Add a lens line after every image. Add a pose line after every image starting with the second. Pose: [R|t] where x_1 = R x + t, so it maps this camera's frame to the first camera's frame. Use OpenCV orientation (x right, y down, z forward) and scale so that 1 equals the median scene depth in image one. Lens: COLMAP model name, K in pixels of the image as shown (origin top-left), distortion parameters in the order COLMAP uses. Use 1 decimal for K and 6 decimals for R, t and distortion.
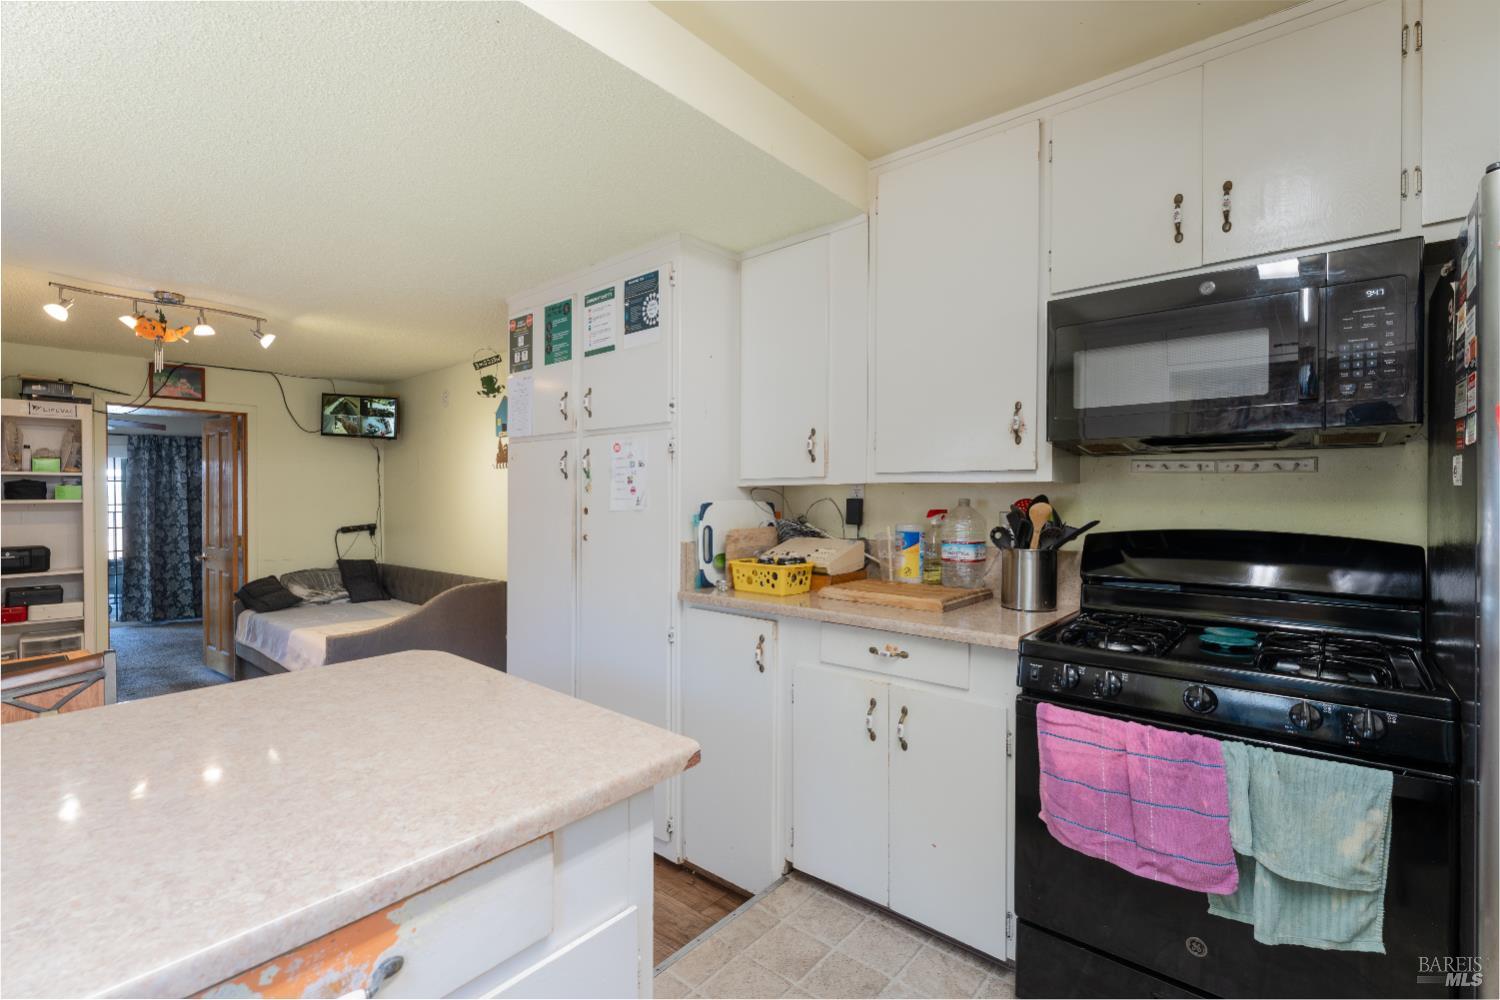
lens RADIAL K [[668.1, 0, 750.0], [0, 668.1, 500.0], [0, 0, 1]] dist [-0.002012, 0.000009]
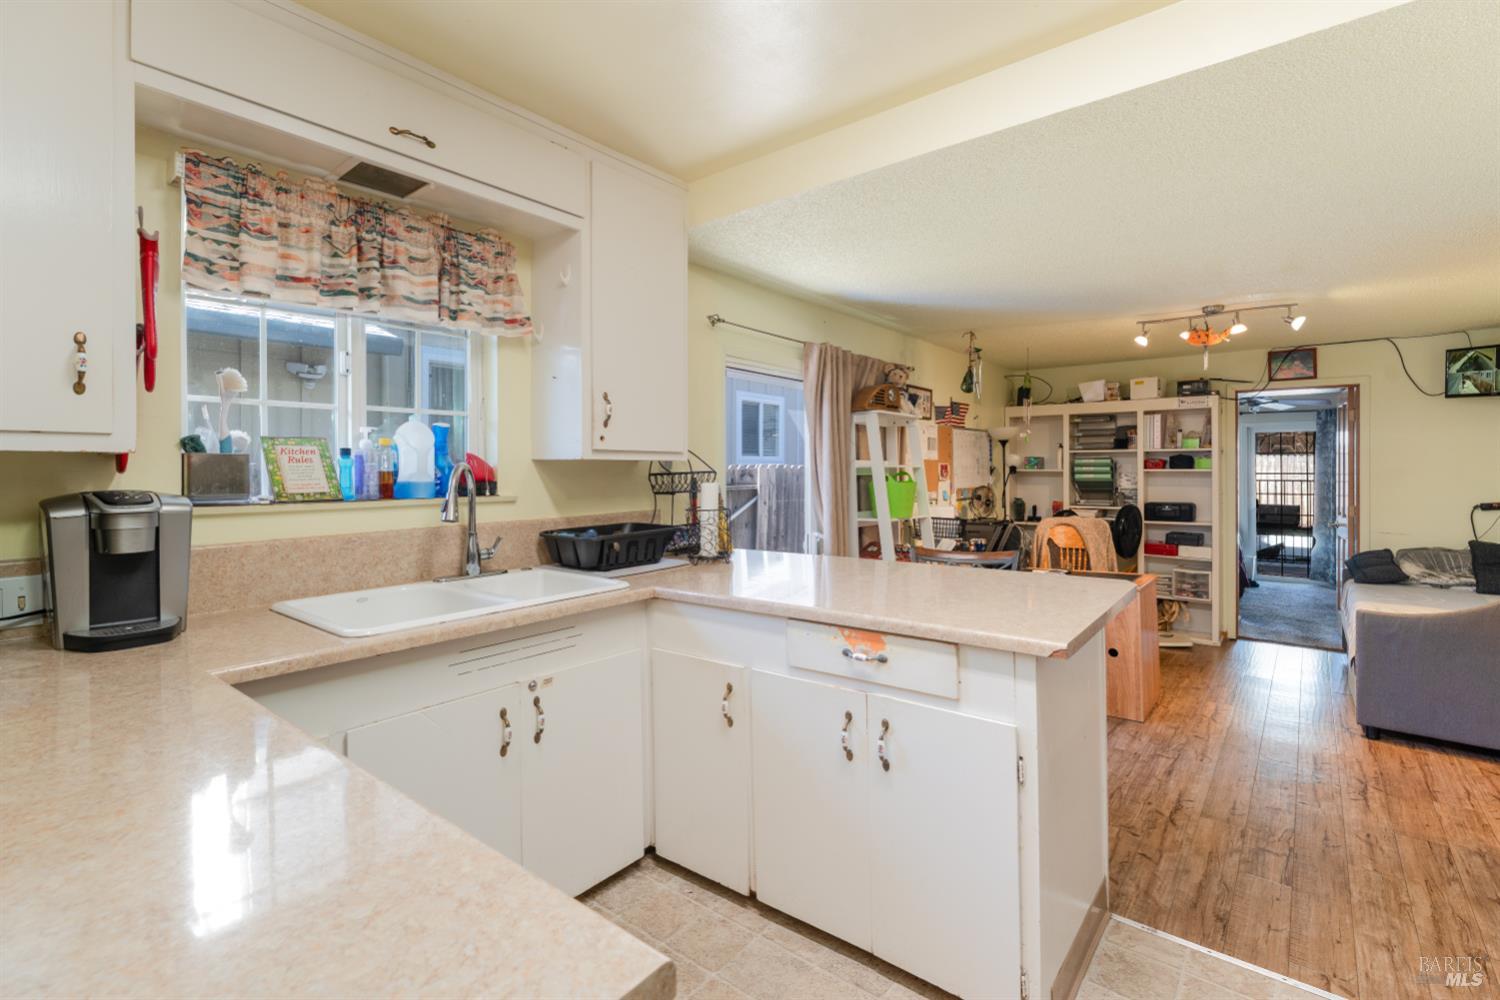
lens RADIAL K [[689.2, 0, 751.4], [0, 689.2, 465.1], [0, 0, 1]] dist [-0.000720, 0.000465]
pose [[0.027521, -0.000809, -0.999621, 0.273943], [-0.006285, 0.999980, -0.000983, -0.001083], [0.999601, 0.006309, 0.027515, 0.060742]]
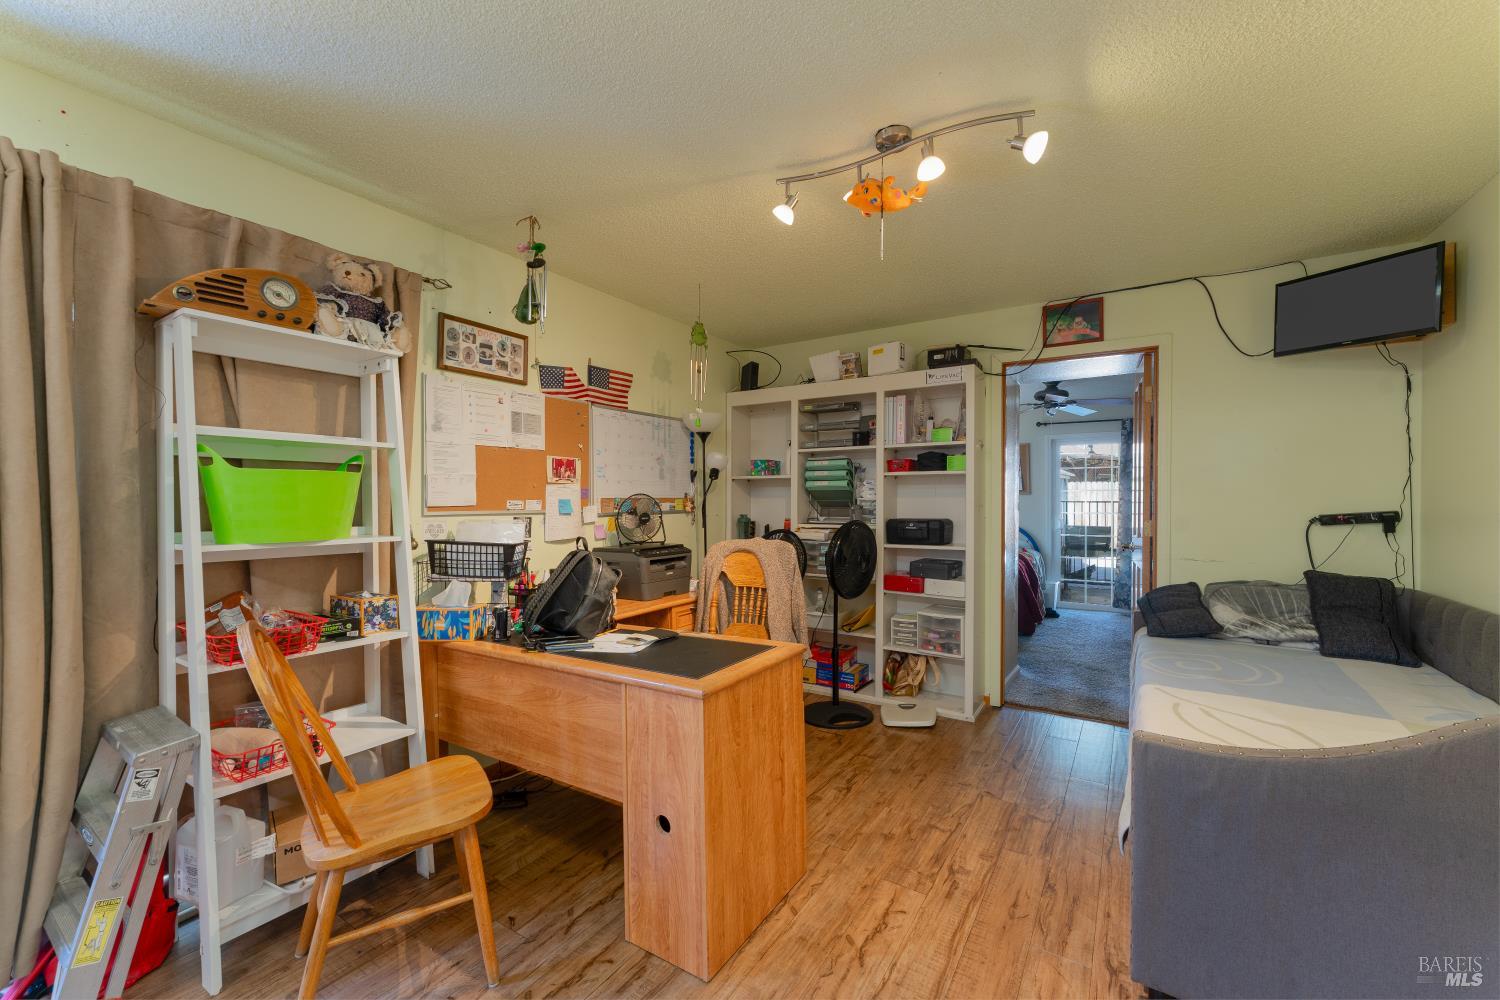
lens RADIAL K [[599.7, 0, 746.9], [0, 599.7, 501.8], [0, 0, 1]] dist [-0.003519, -0.000235]
pose [[0.134280, 0.008036, -0.990911, -0.200621], [-0.007755, 0.999945, 0.007058, 0.034561], [0.990913, 0.006736, 0.134335, 0.520447]]
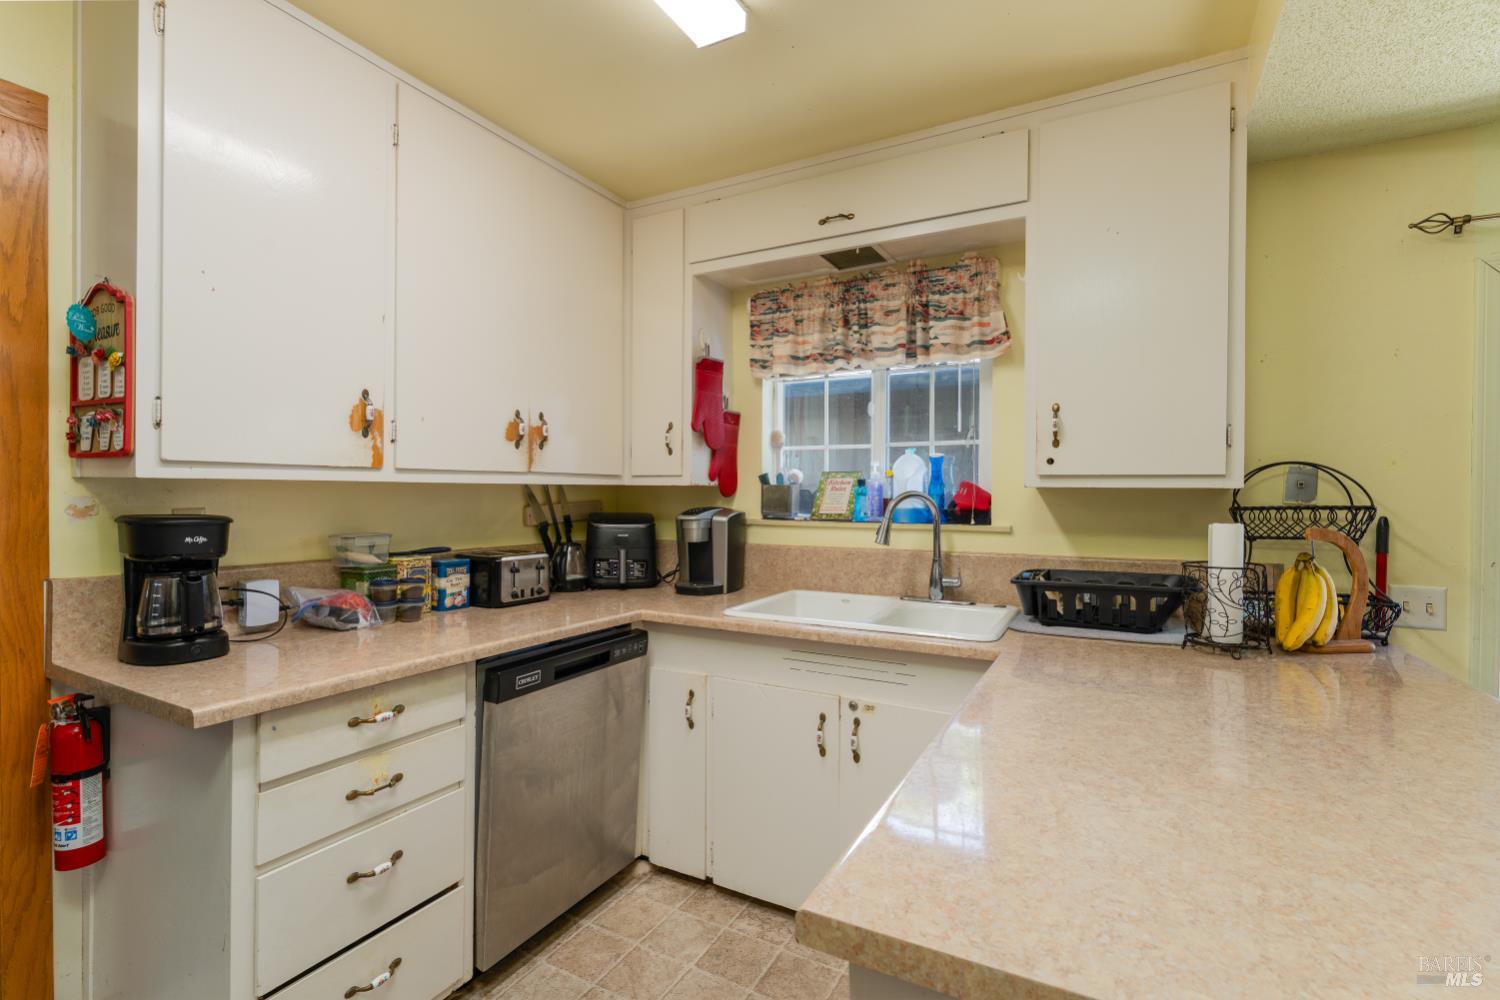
lens RADIAL K [[668.1, 0, 750.0], [0, 668.1, 500.0], [0, 0, 1]] dist [-0.002012, 0.000009]
pose [[-0.980984, -0.002773, -0.194069, 0.017043], [-0.006791, 0.999776, 0.020041, -0.004402], [0.193970, 0.020978, -0.980783, 0.320332]]
